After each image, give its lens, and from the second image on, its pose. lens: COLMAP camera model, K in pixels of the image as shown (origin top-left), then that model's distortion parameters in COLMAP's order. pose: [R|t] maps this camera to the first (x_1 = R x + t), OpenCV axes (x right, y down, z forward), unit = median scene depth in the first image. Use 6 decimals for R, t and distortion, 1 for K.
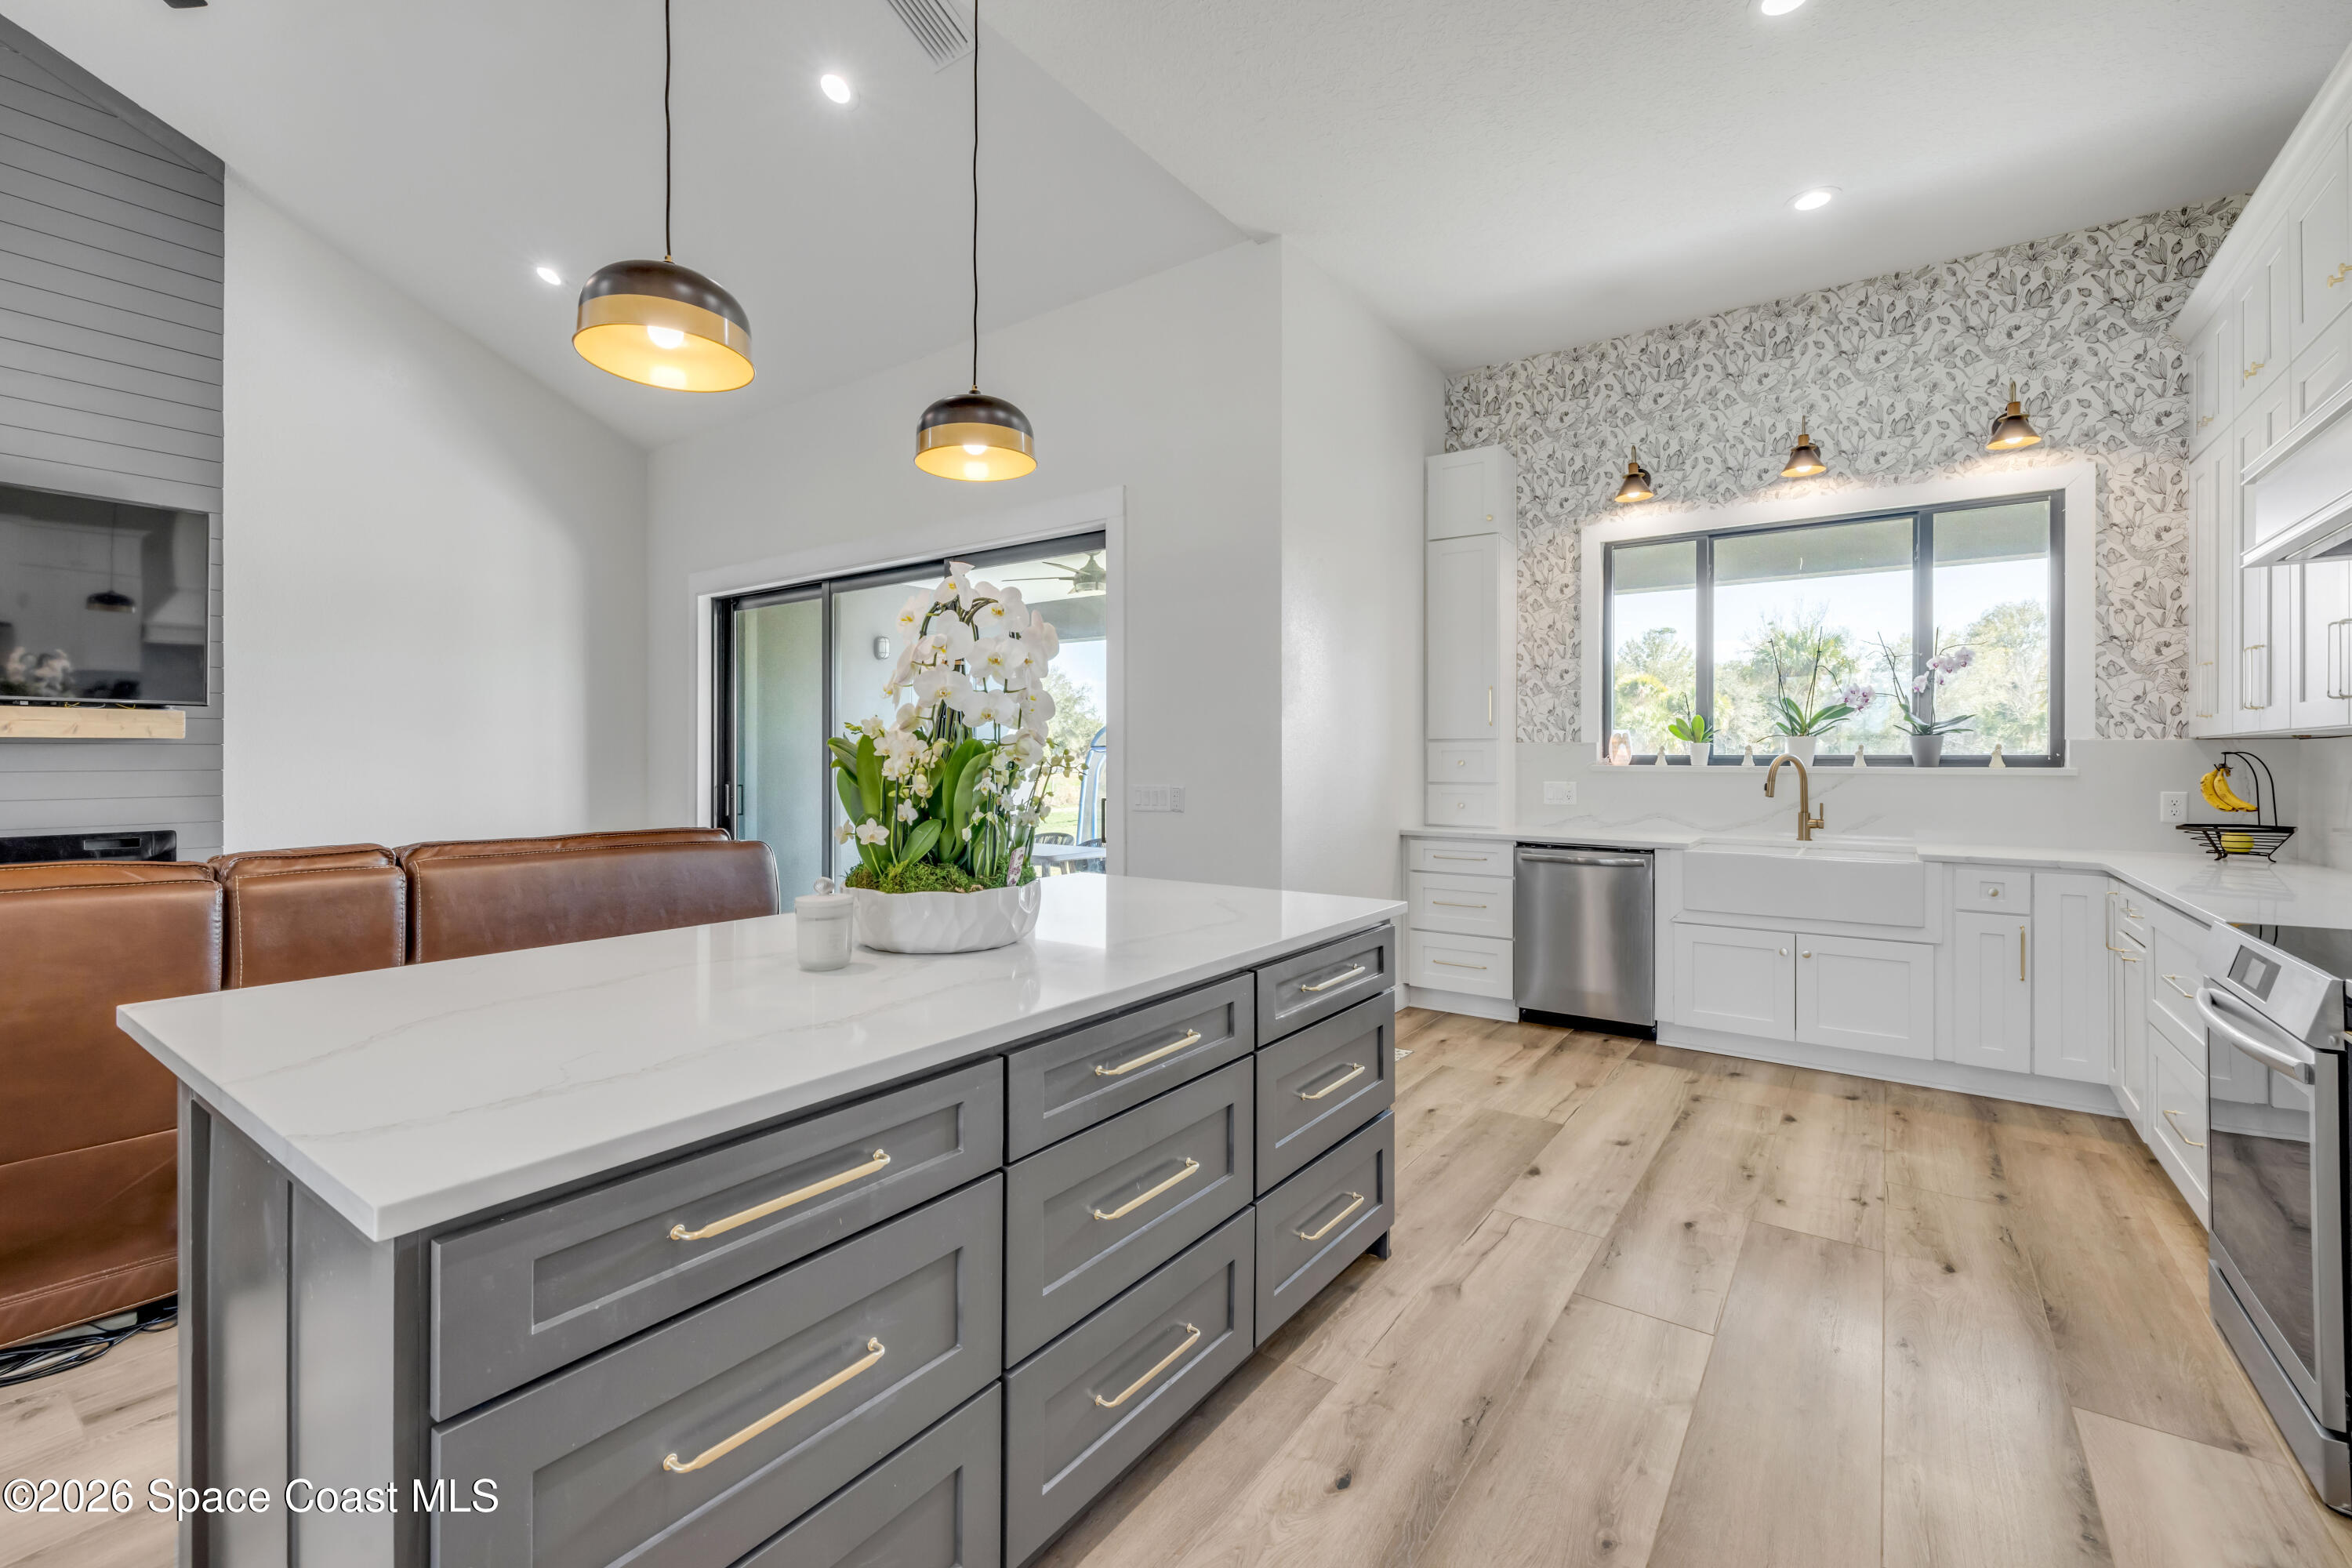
lens RADIAL K [[998.3, 0, 1168.5], [0, 998.3, 757.2], [0, 0, 1]] dist [-0.002233, 0.000125]
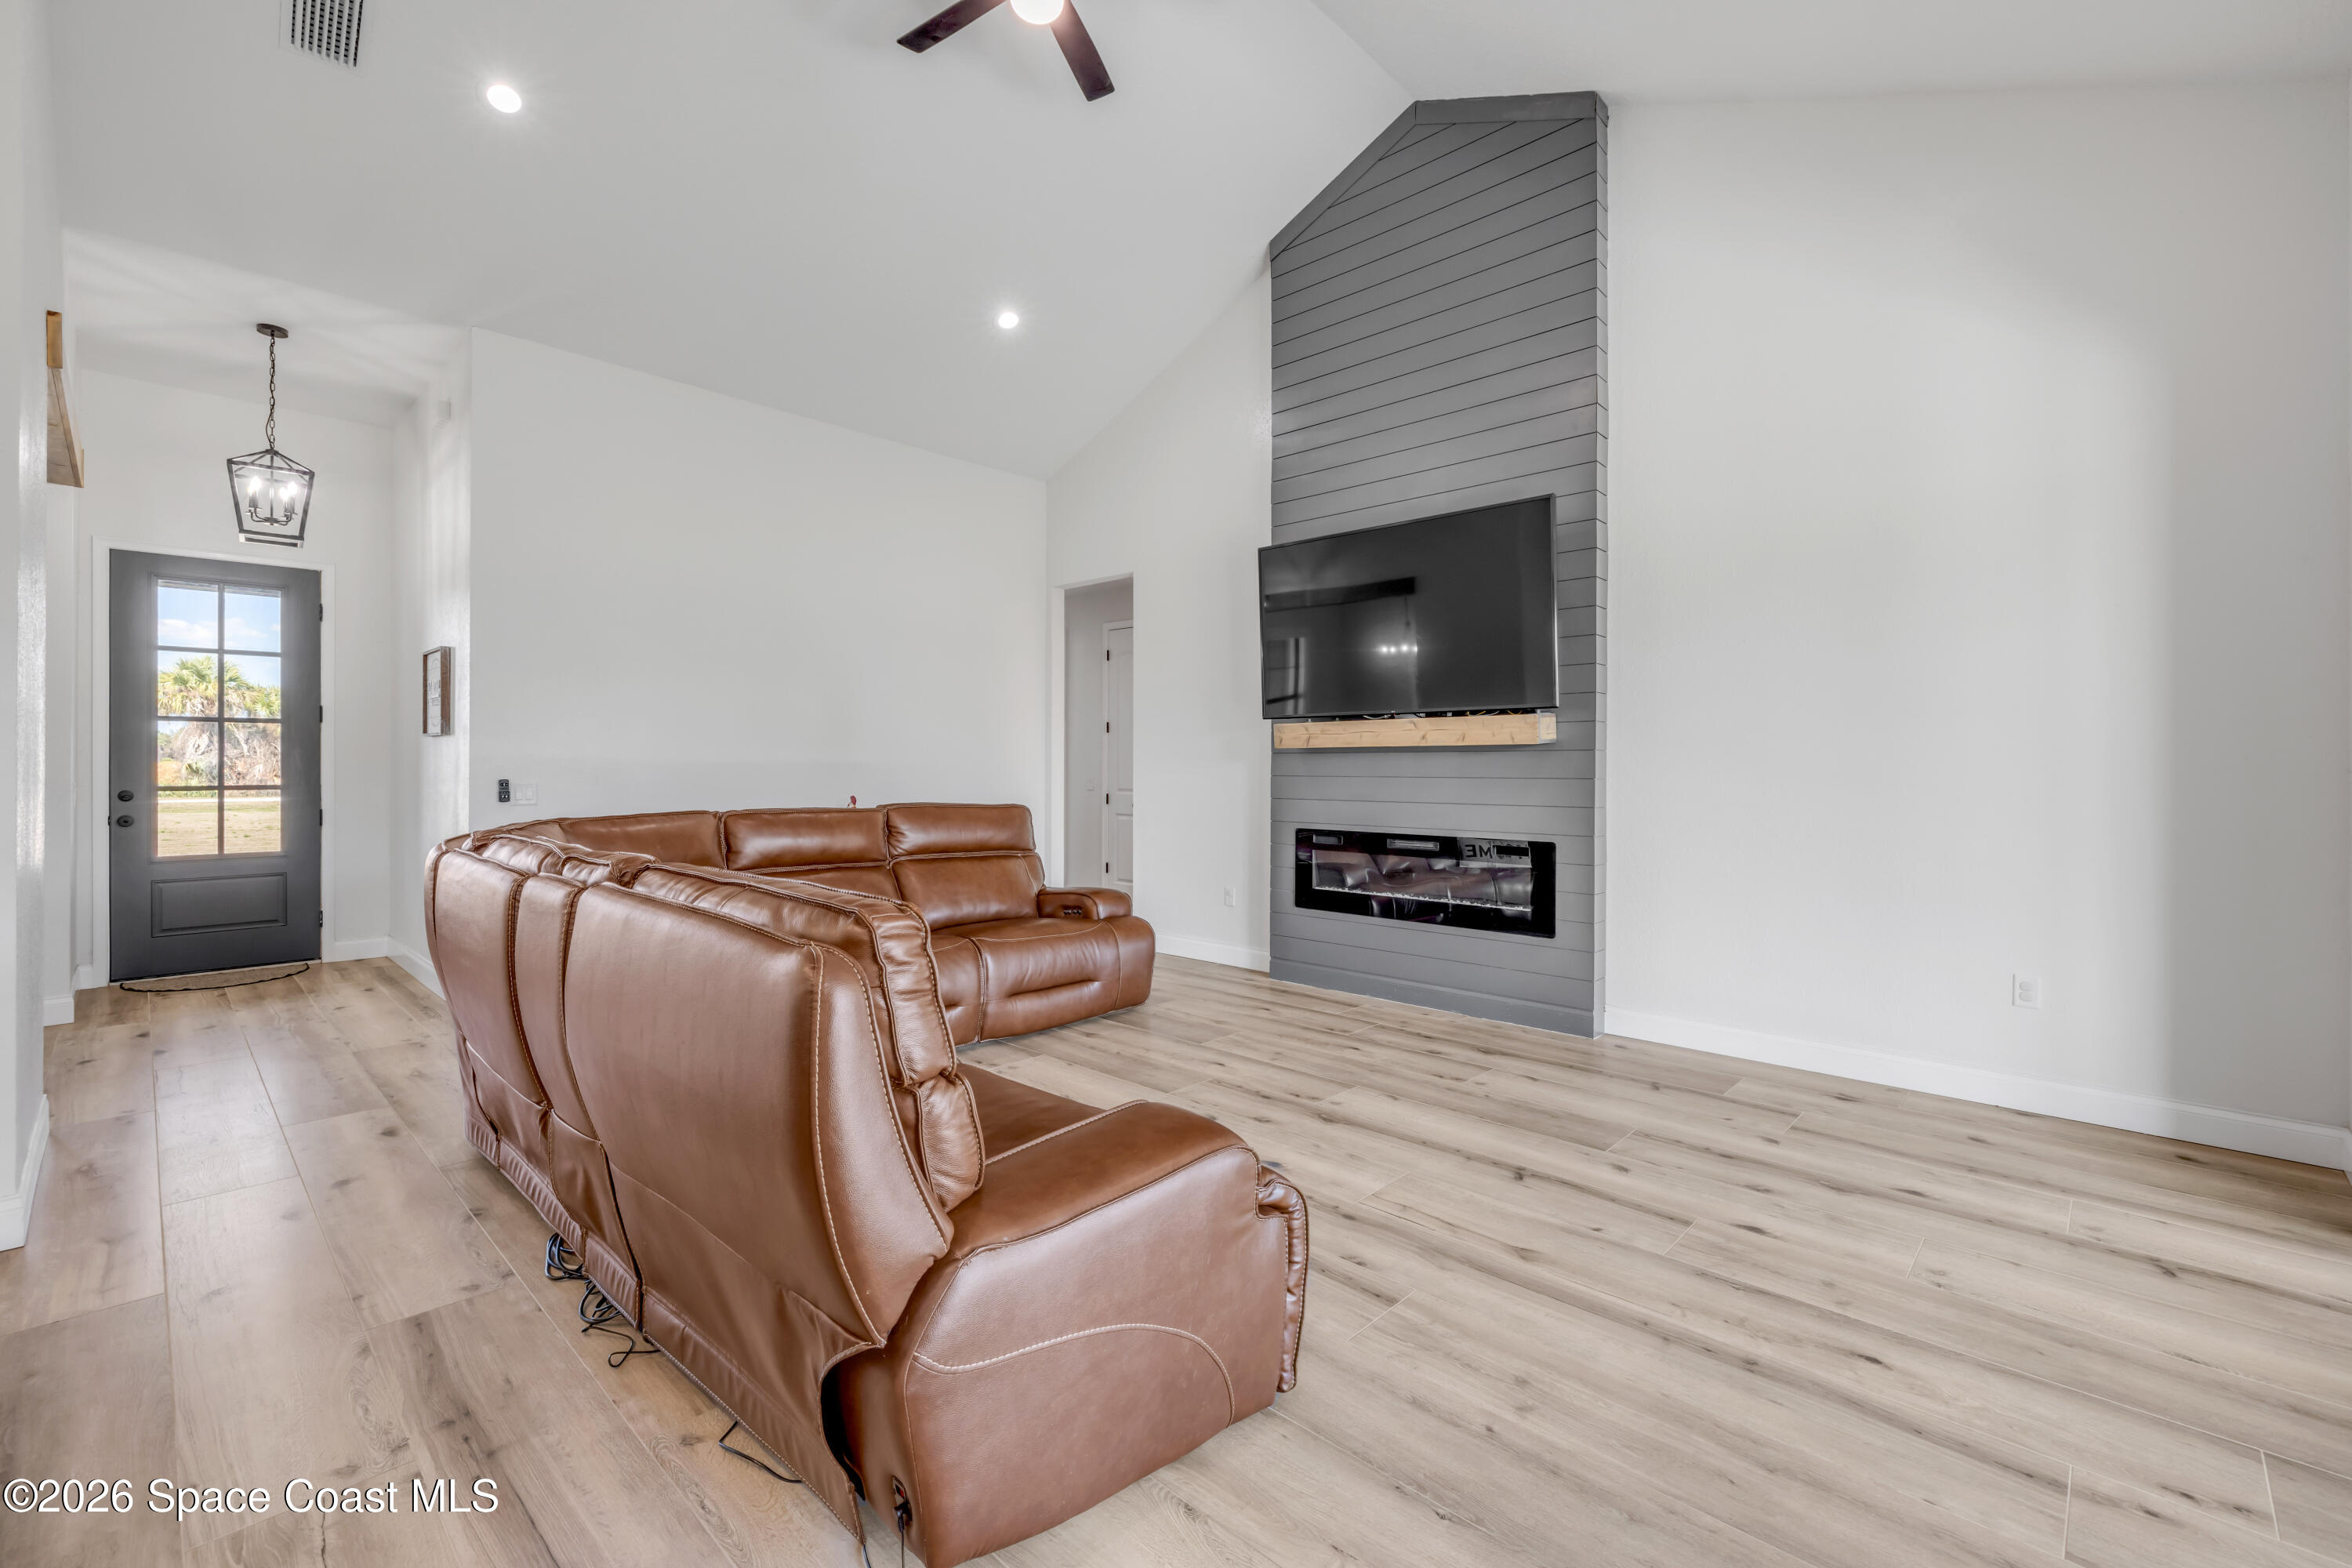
lens RADIAL K [[998.3, 0, 1168.1], [0, 998.3, 764.7], [0, 0, 1]] dist [-0.002233, 0.000125]
pose [[-0.138235, -0.003290, -0.990394, -0.021127], [-0.002753, 0.999992, -0.002938, 0.005234], [0.990396, 0.002320, -0.138243, 0.811776]]
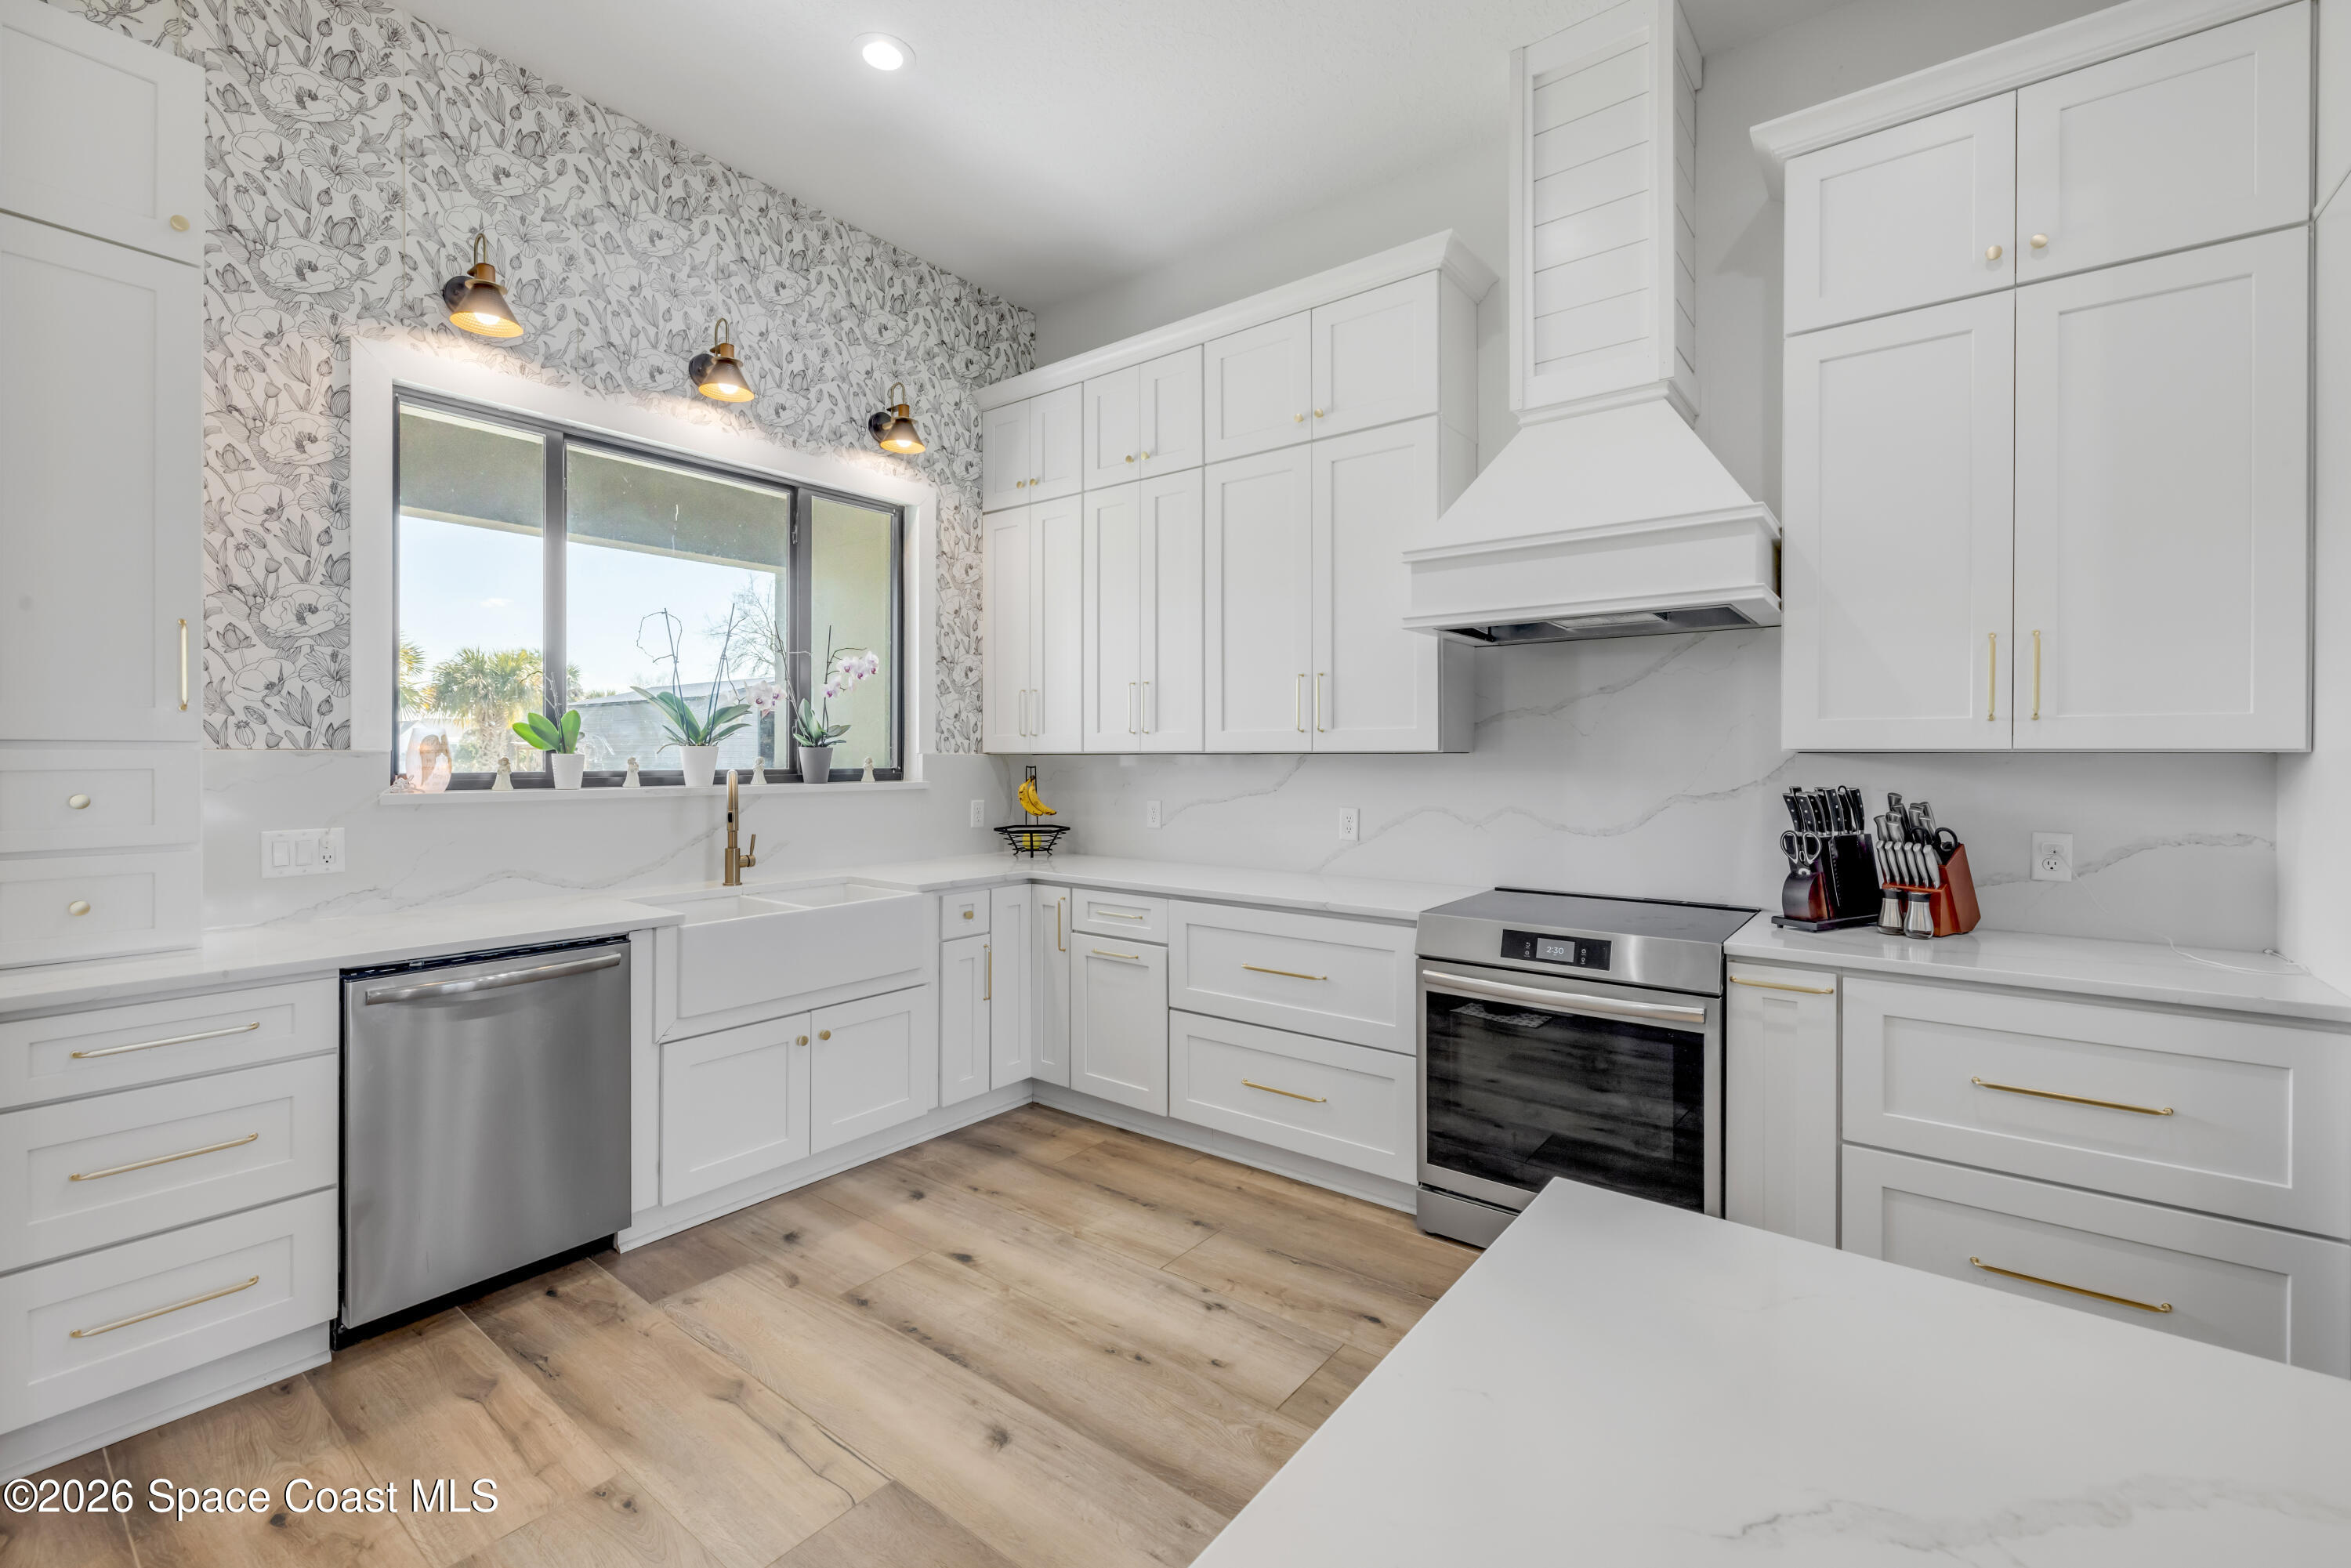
lens RADIAL K [[997.9, 0, 1165.2], [0, 997.9, 756.8], [0, 0, 1]] dist [-0.002233, 0.000125]
pose [[0.040827, -0.003831, 0.999159, -0.093767], [-0.003657, 0.999985, 0.003984, -0.016252], [-0.999160, -0.003816, 0.040813, 0.600680]]
